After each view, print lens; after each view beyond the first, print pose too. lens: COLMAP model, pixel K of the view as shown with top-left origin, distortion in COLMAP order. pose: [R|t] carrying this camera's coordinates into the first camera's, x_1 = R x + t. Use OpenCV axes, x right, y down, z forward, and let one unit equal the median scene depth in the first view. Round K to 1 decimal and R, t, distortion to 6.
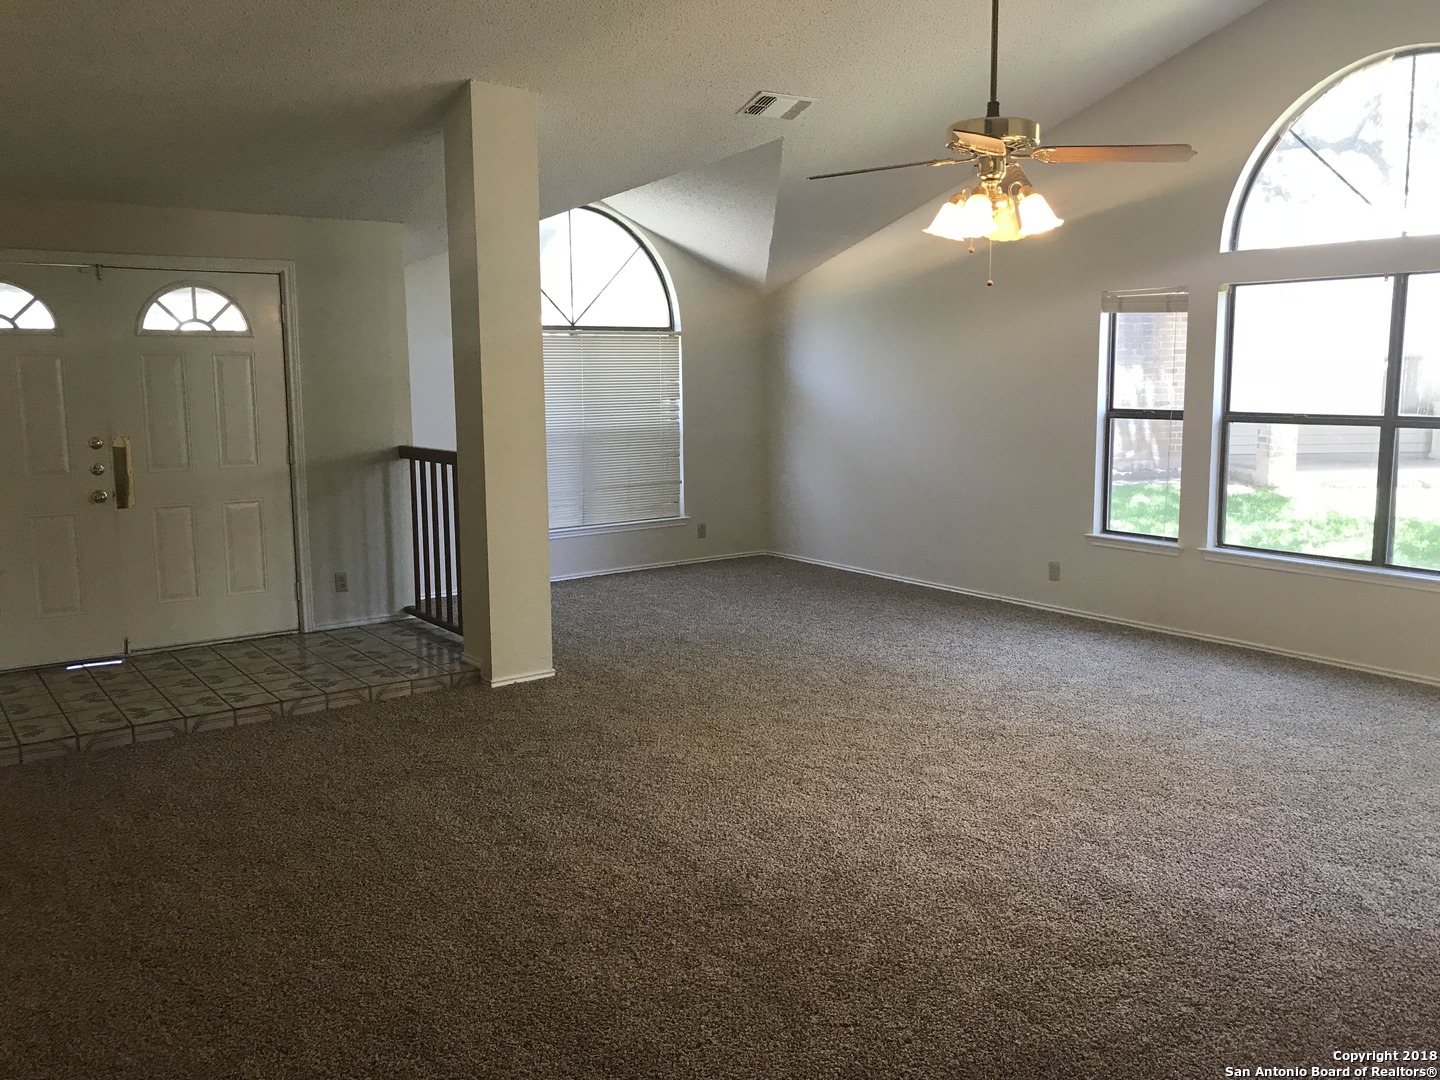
lens RADIAL K [[1207.0, 0, 716.9], [0, 1207.0, 536.6], [0, 0, 1]] dist [0.019733, -0.008712]
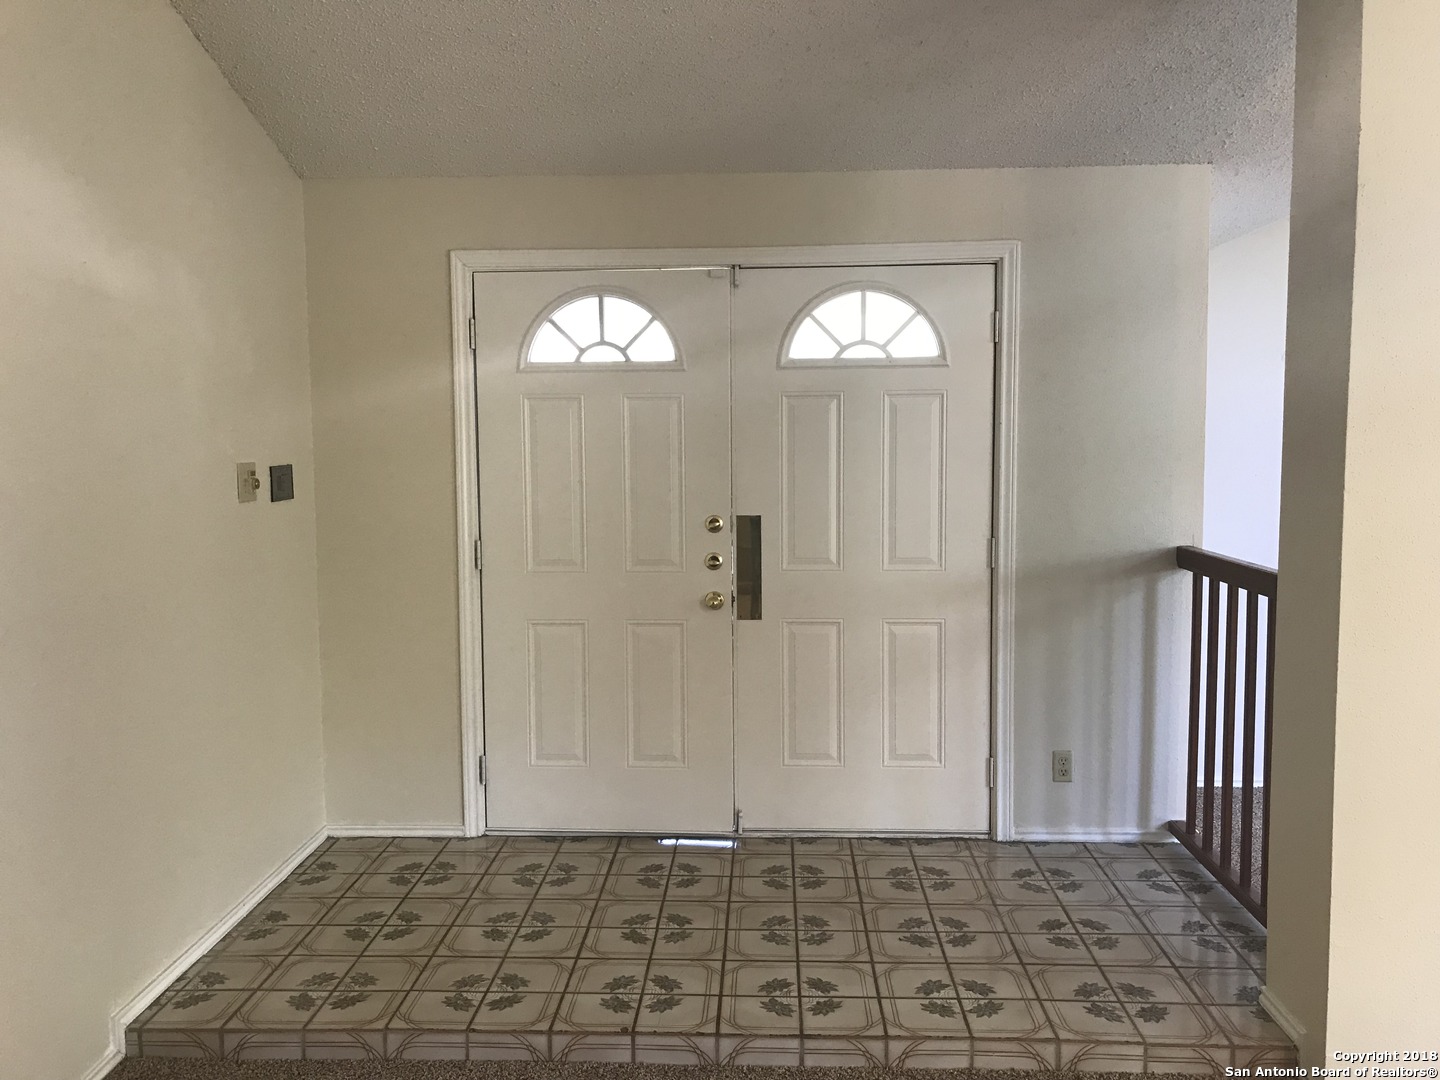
lens RADIAL K [[1207.0, 0, 718.5], [0, 1207.0, 528.6], [0, 0, 1]] dist [0.019733, -0.008712]
pose [[0.789370, 0.055438, -0.611409, -0.088526], [-0.084146, 0.996285, -0.018303, -0.059236], [0.608123, 0.065895, 0.791103, 0.438008]]
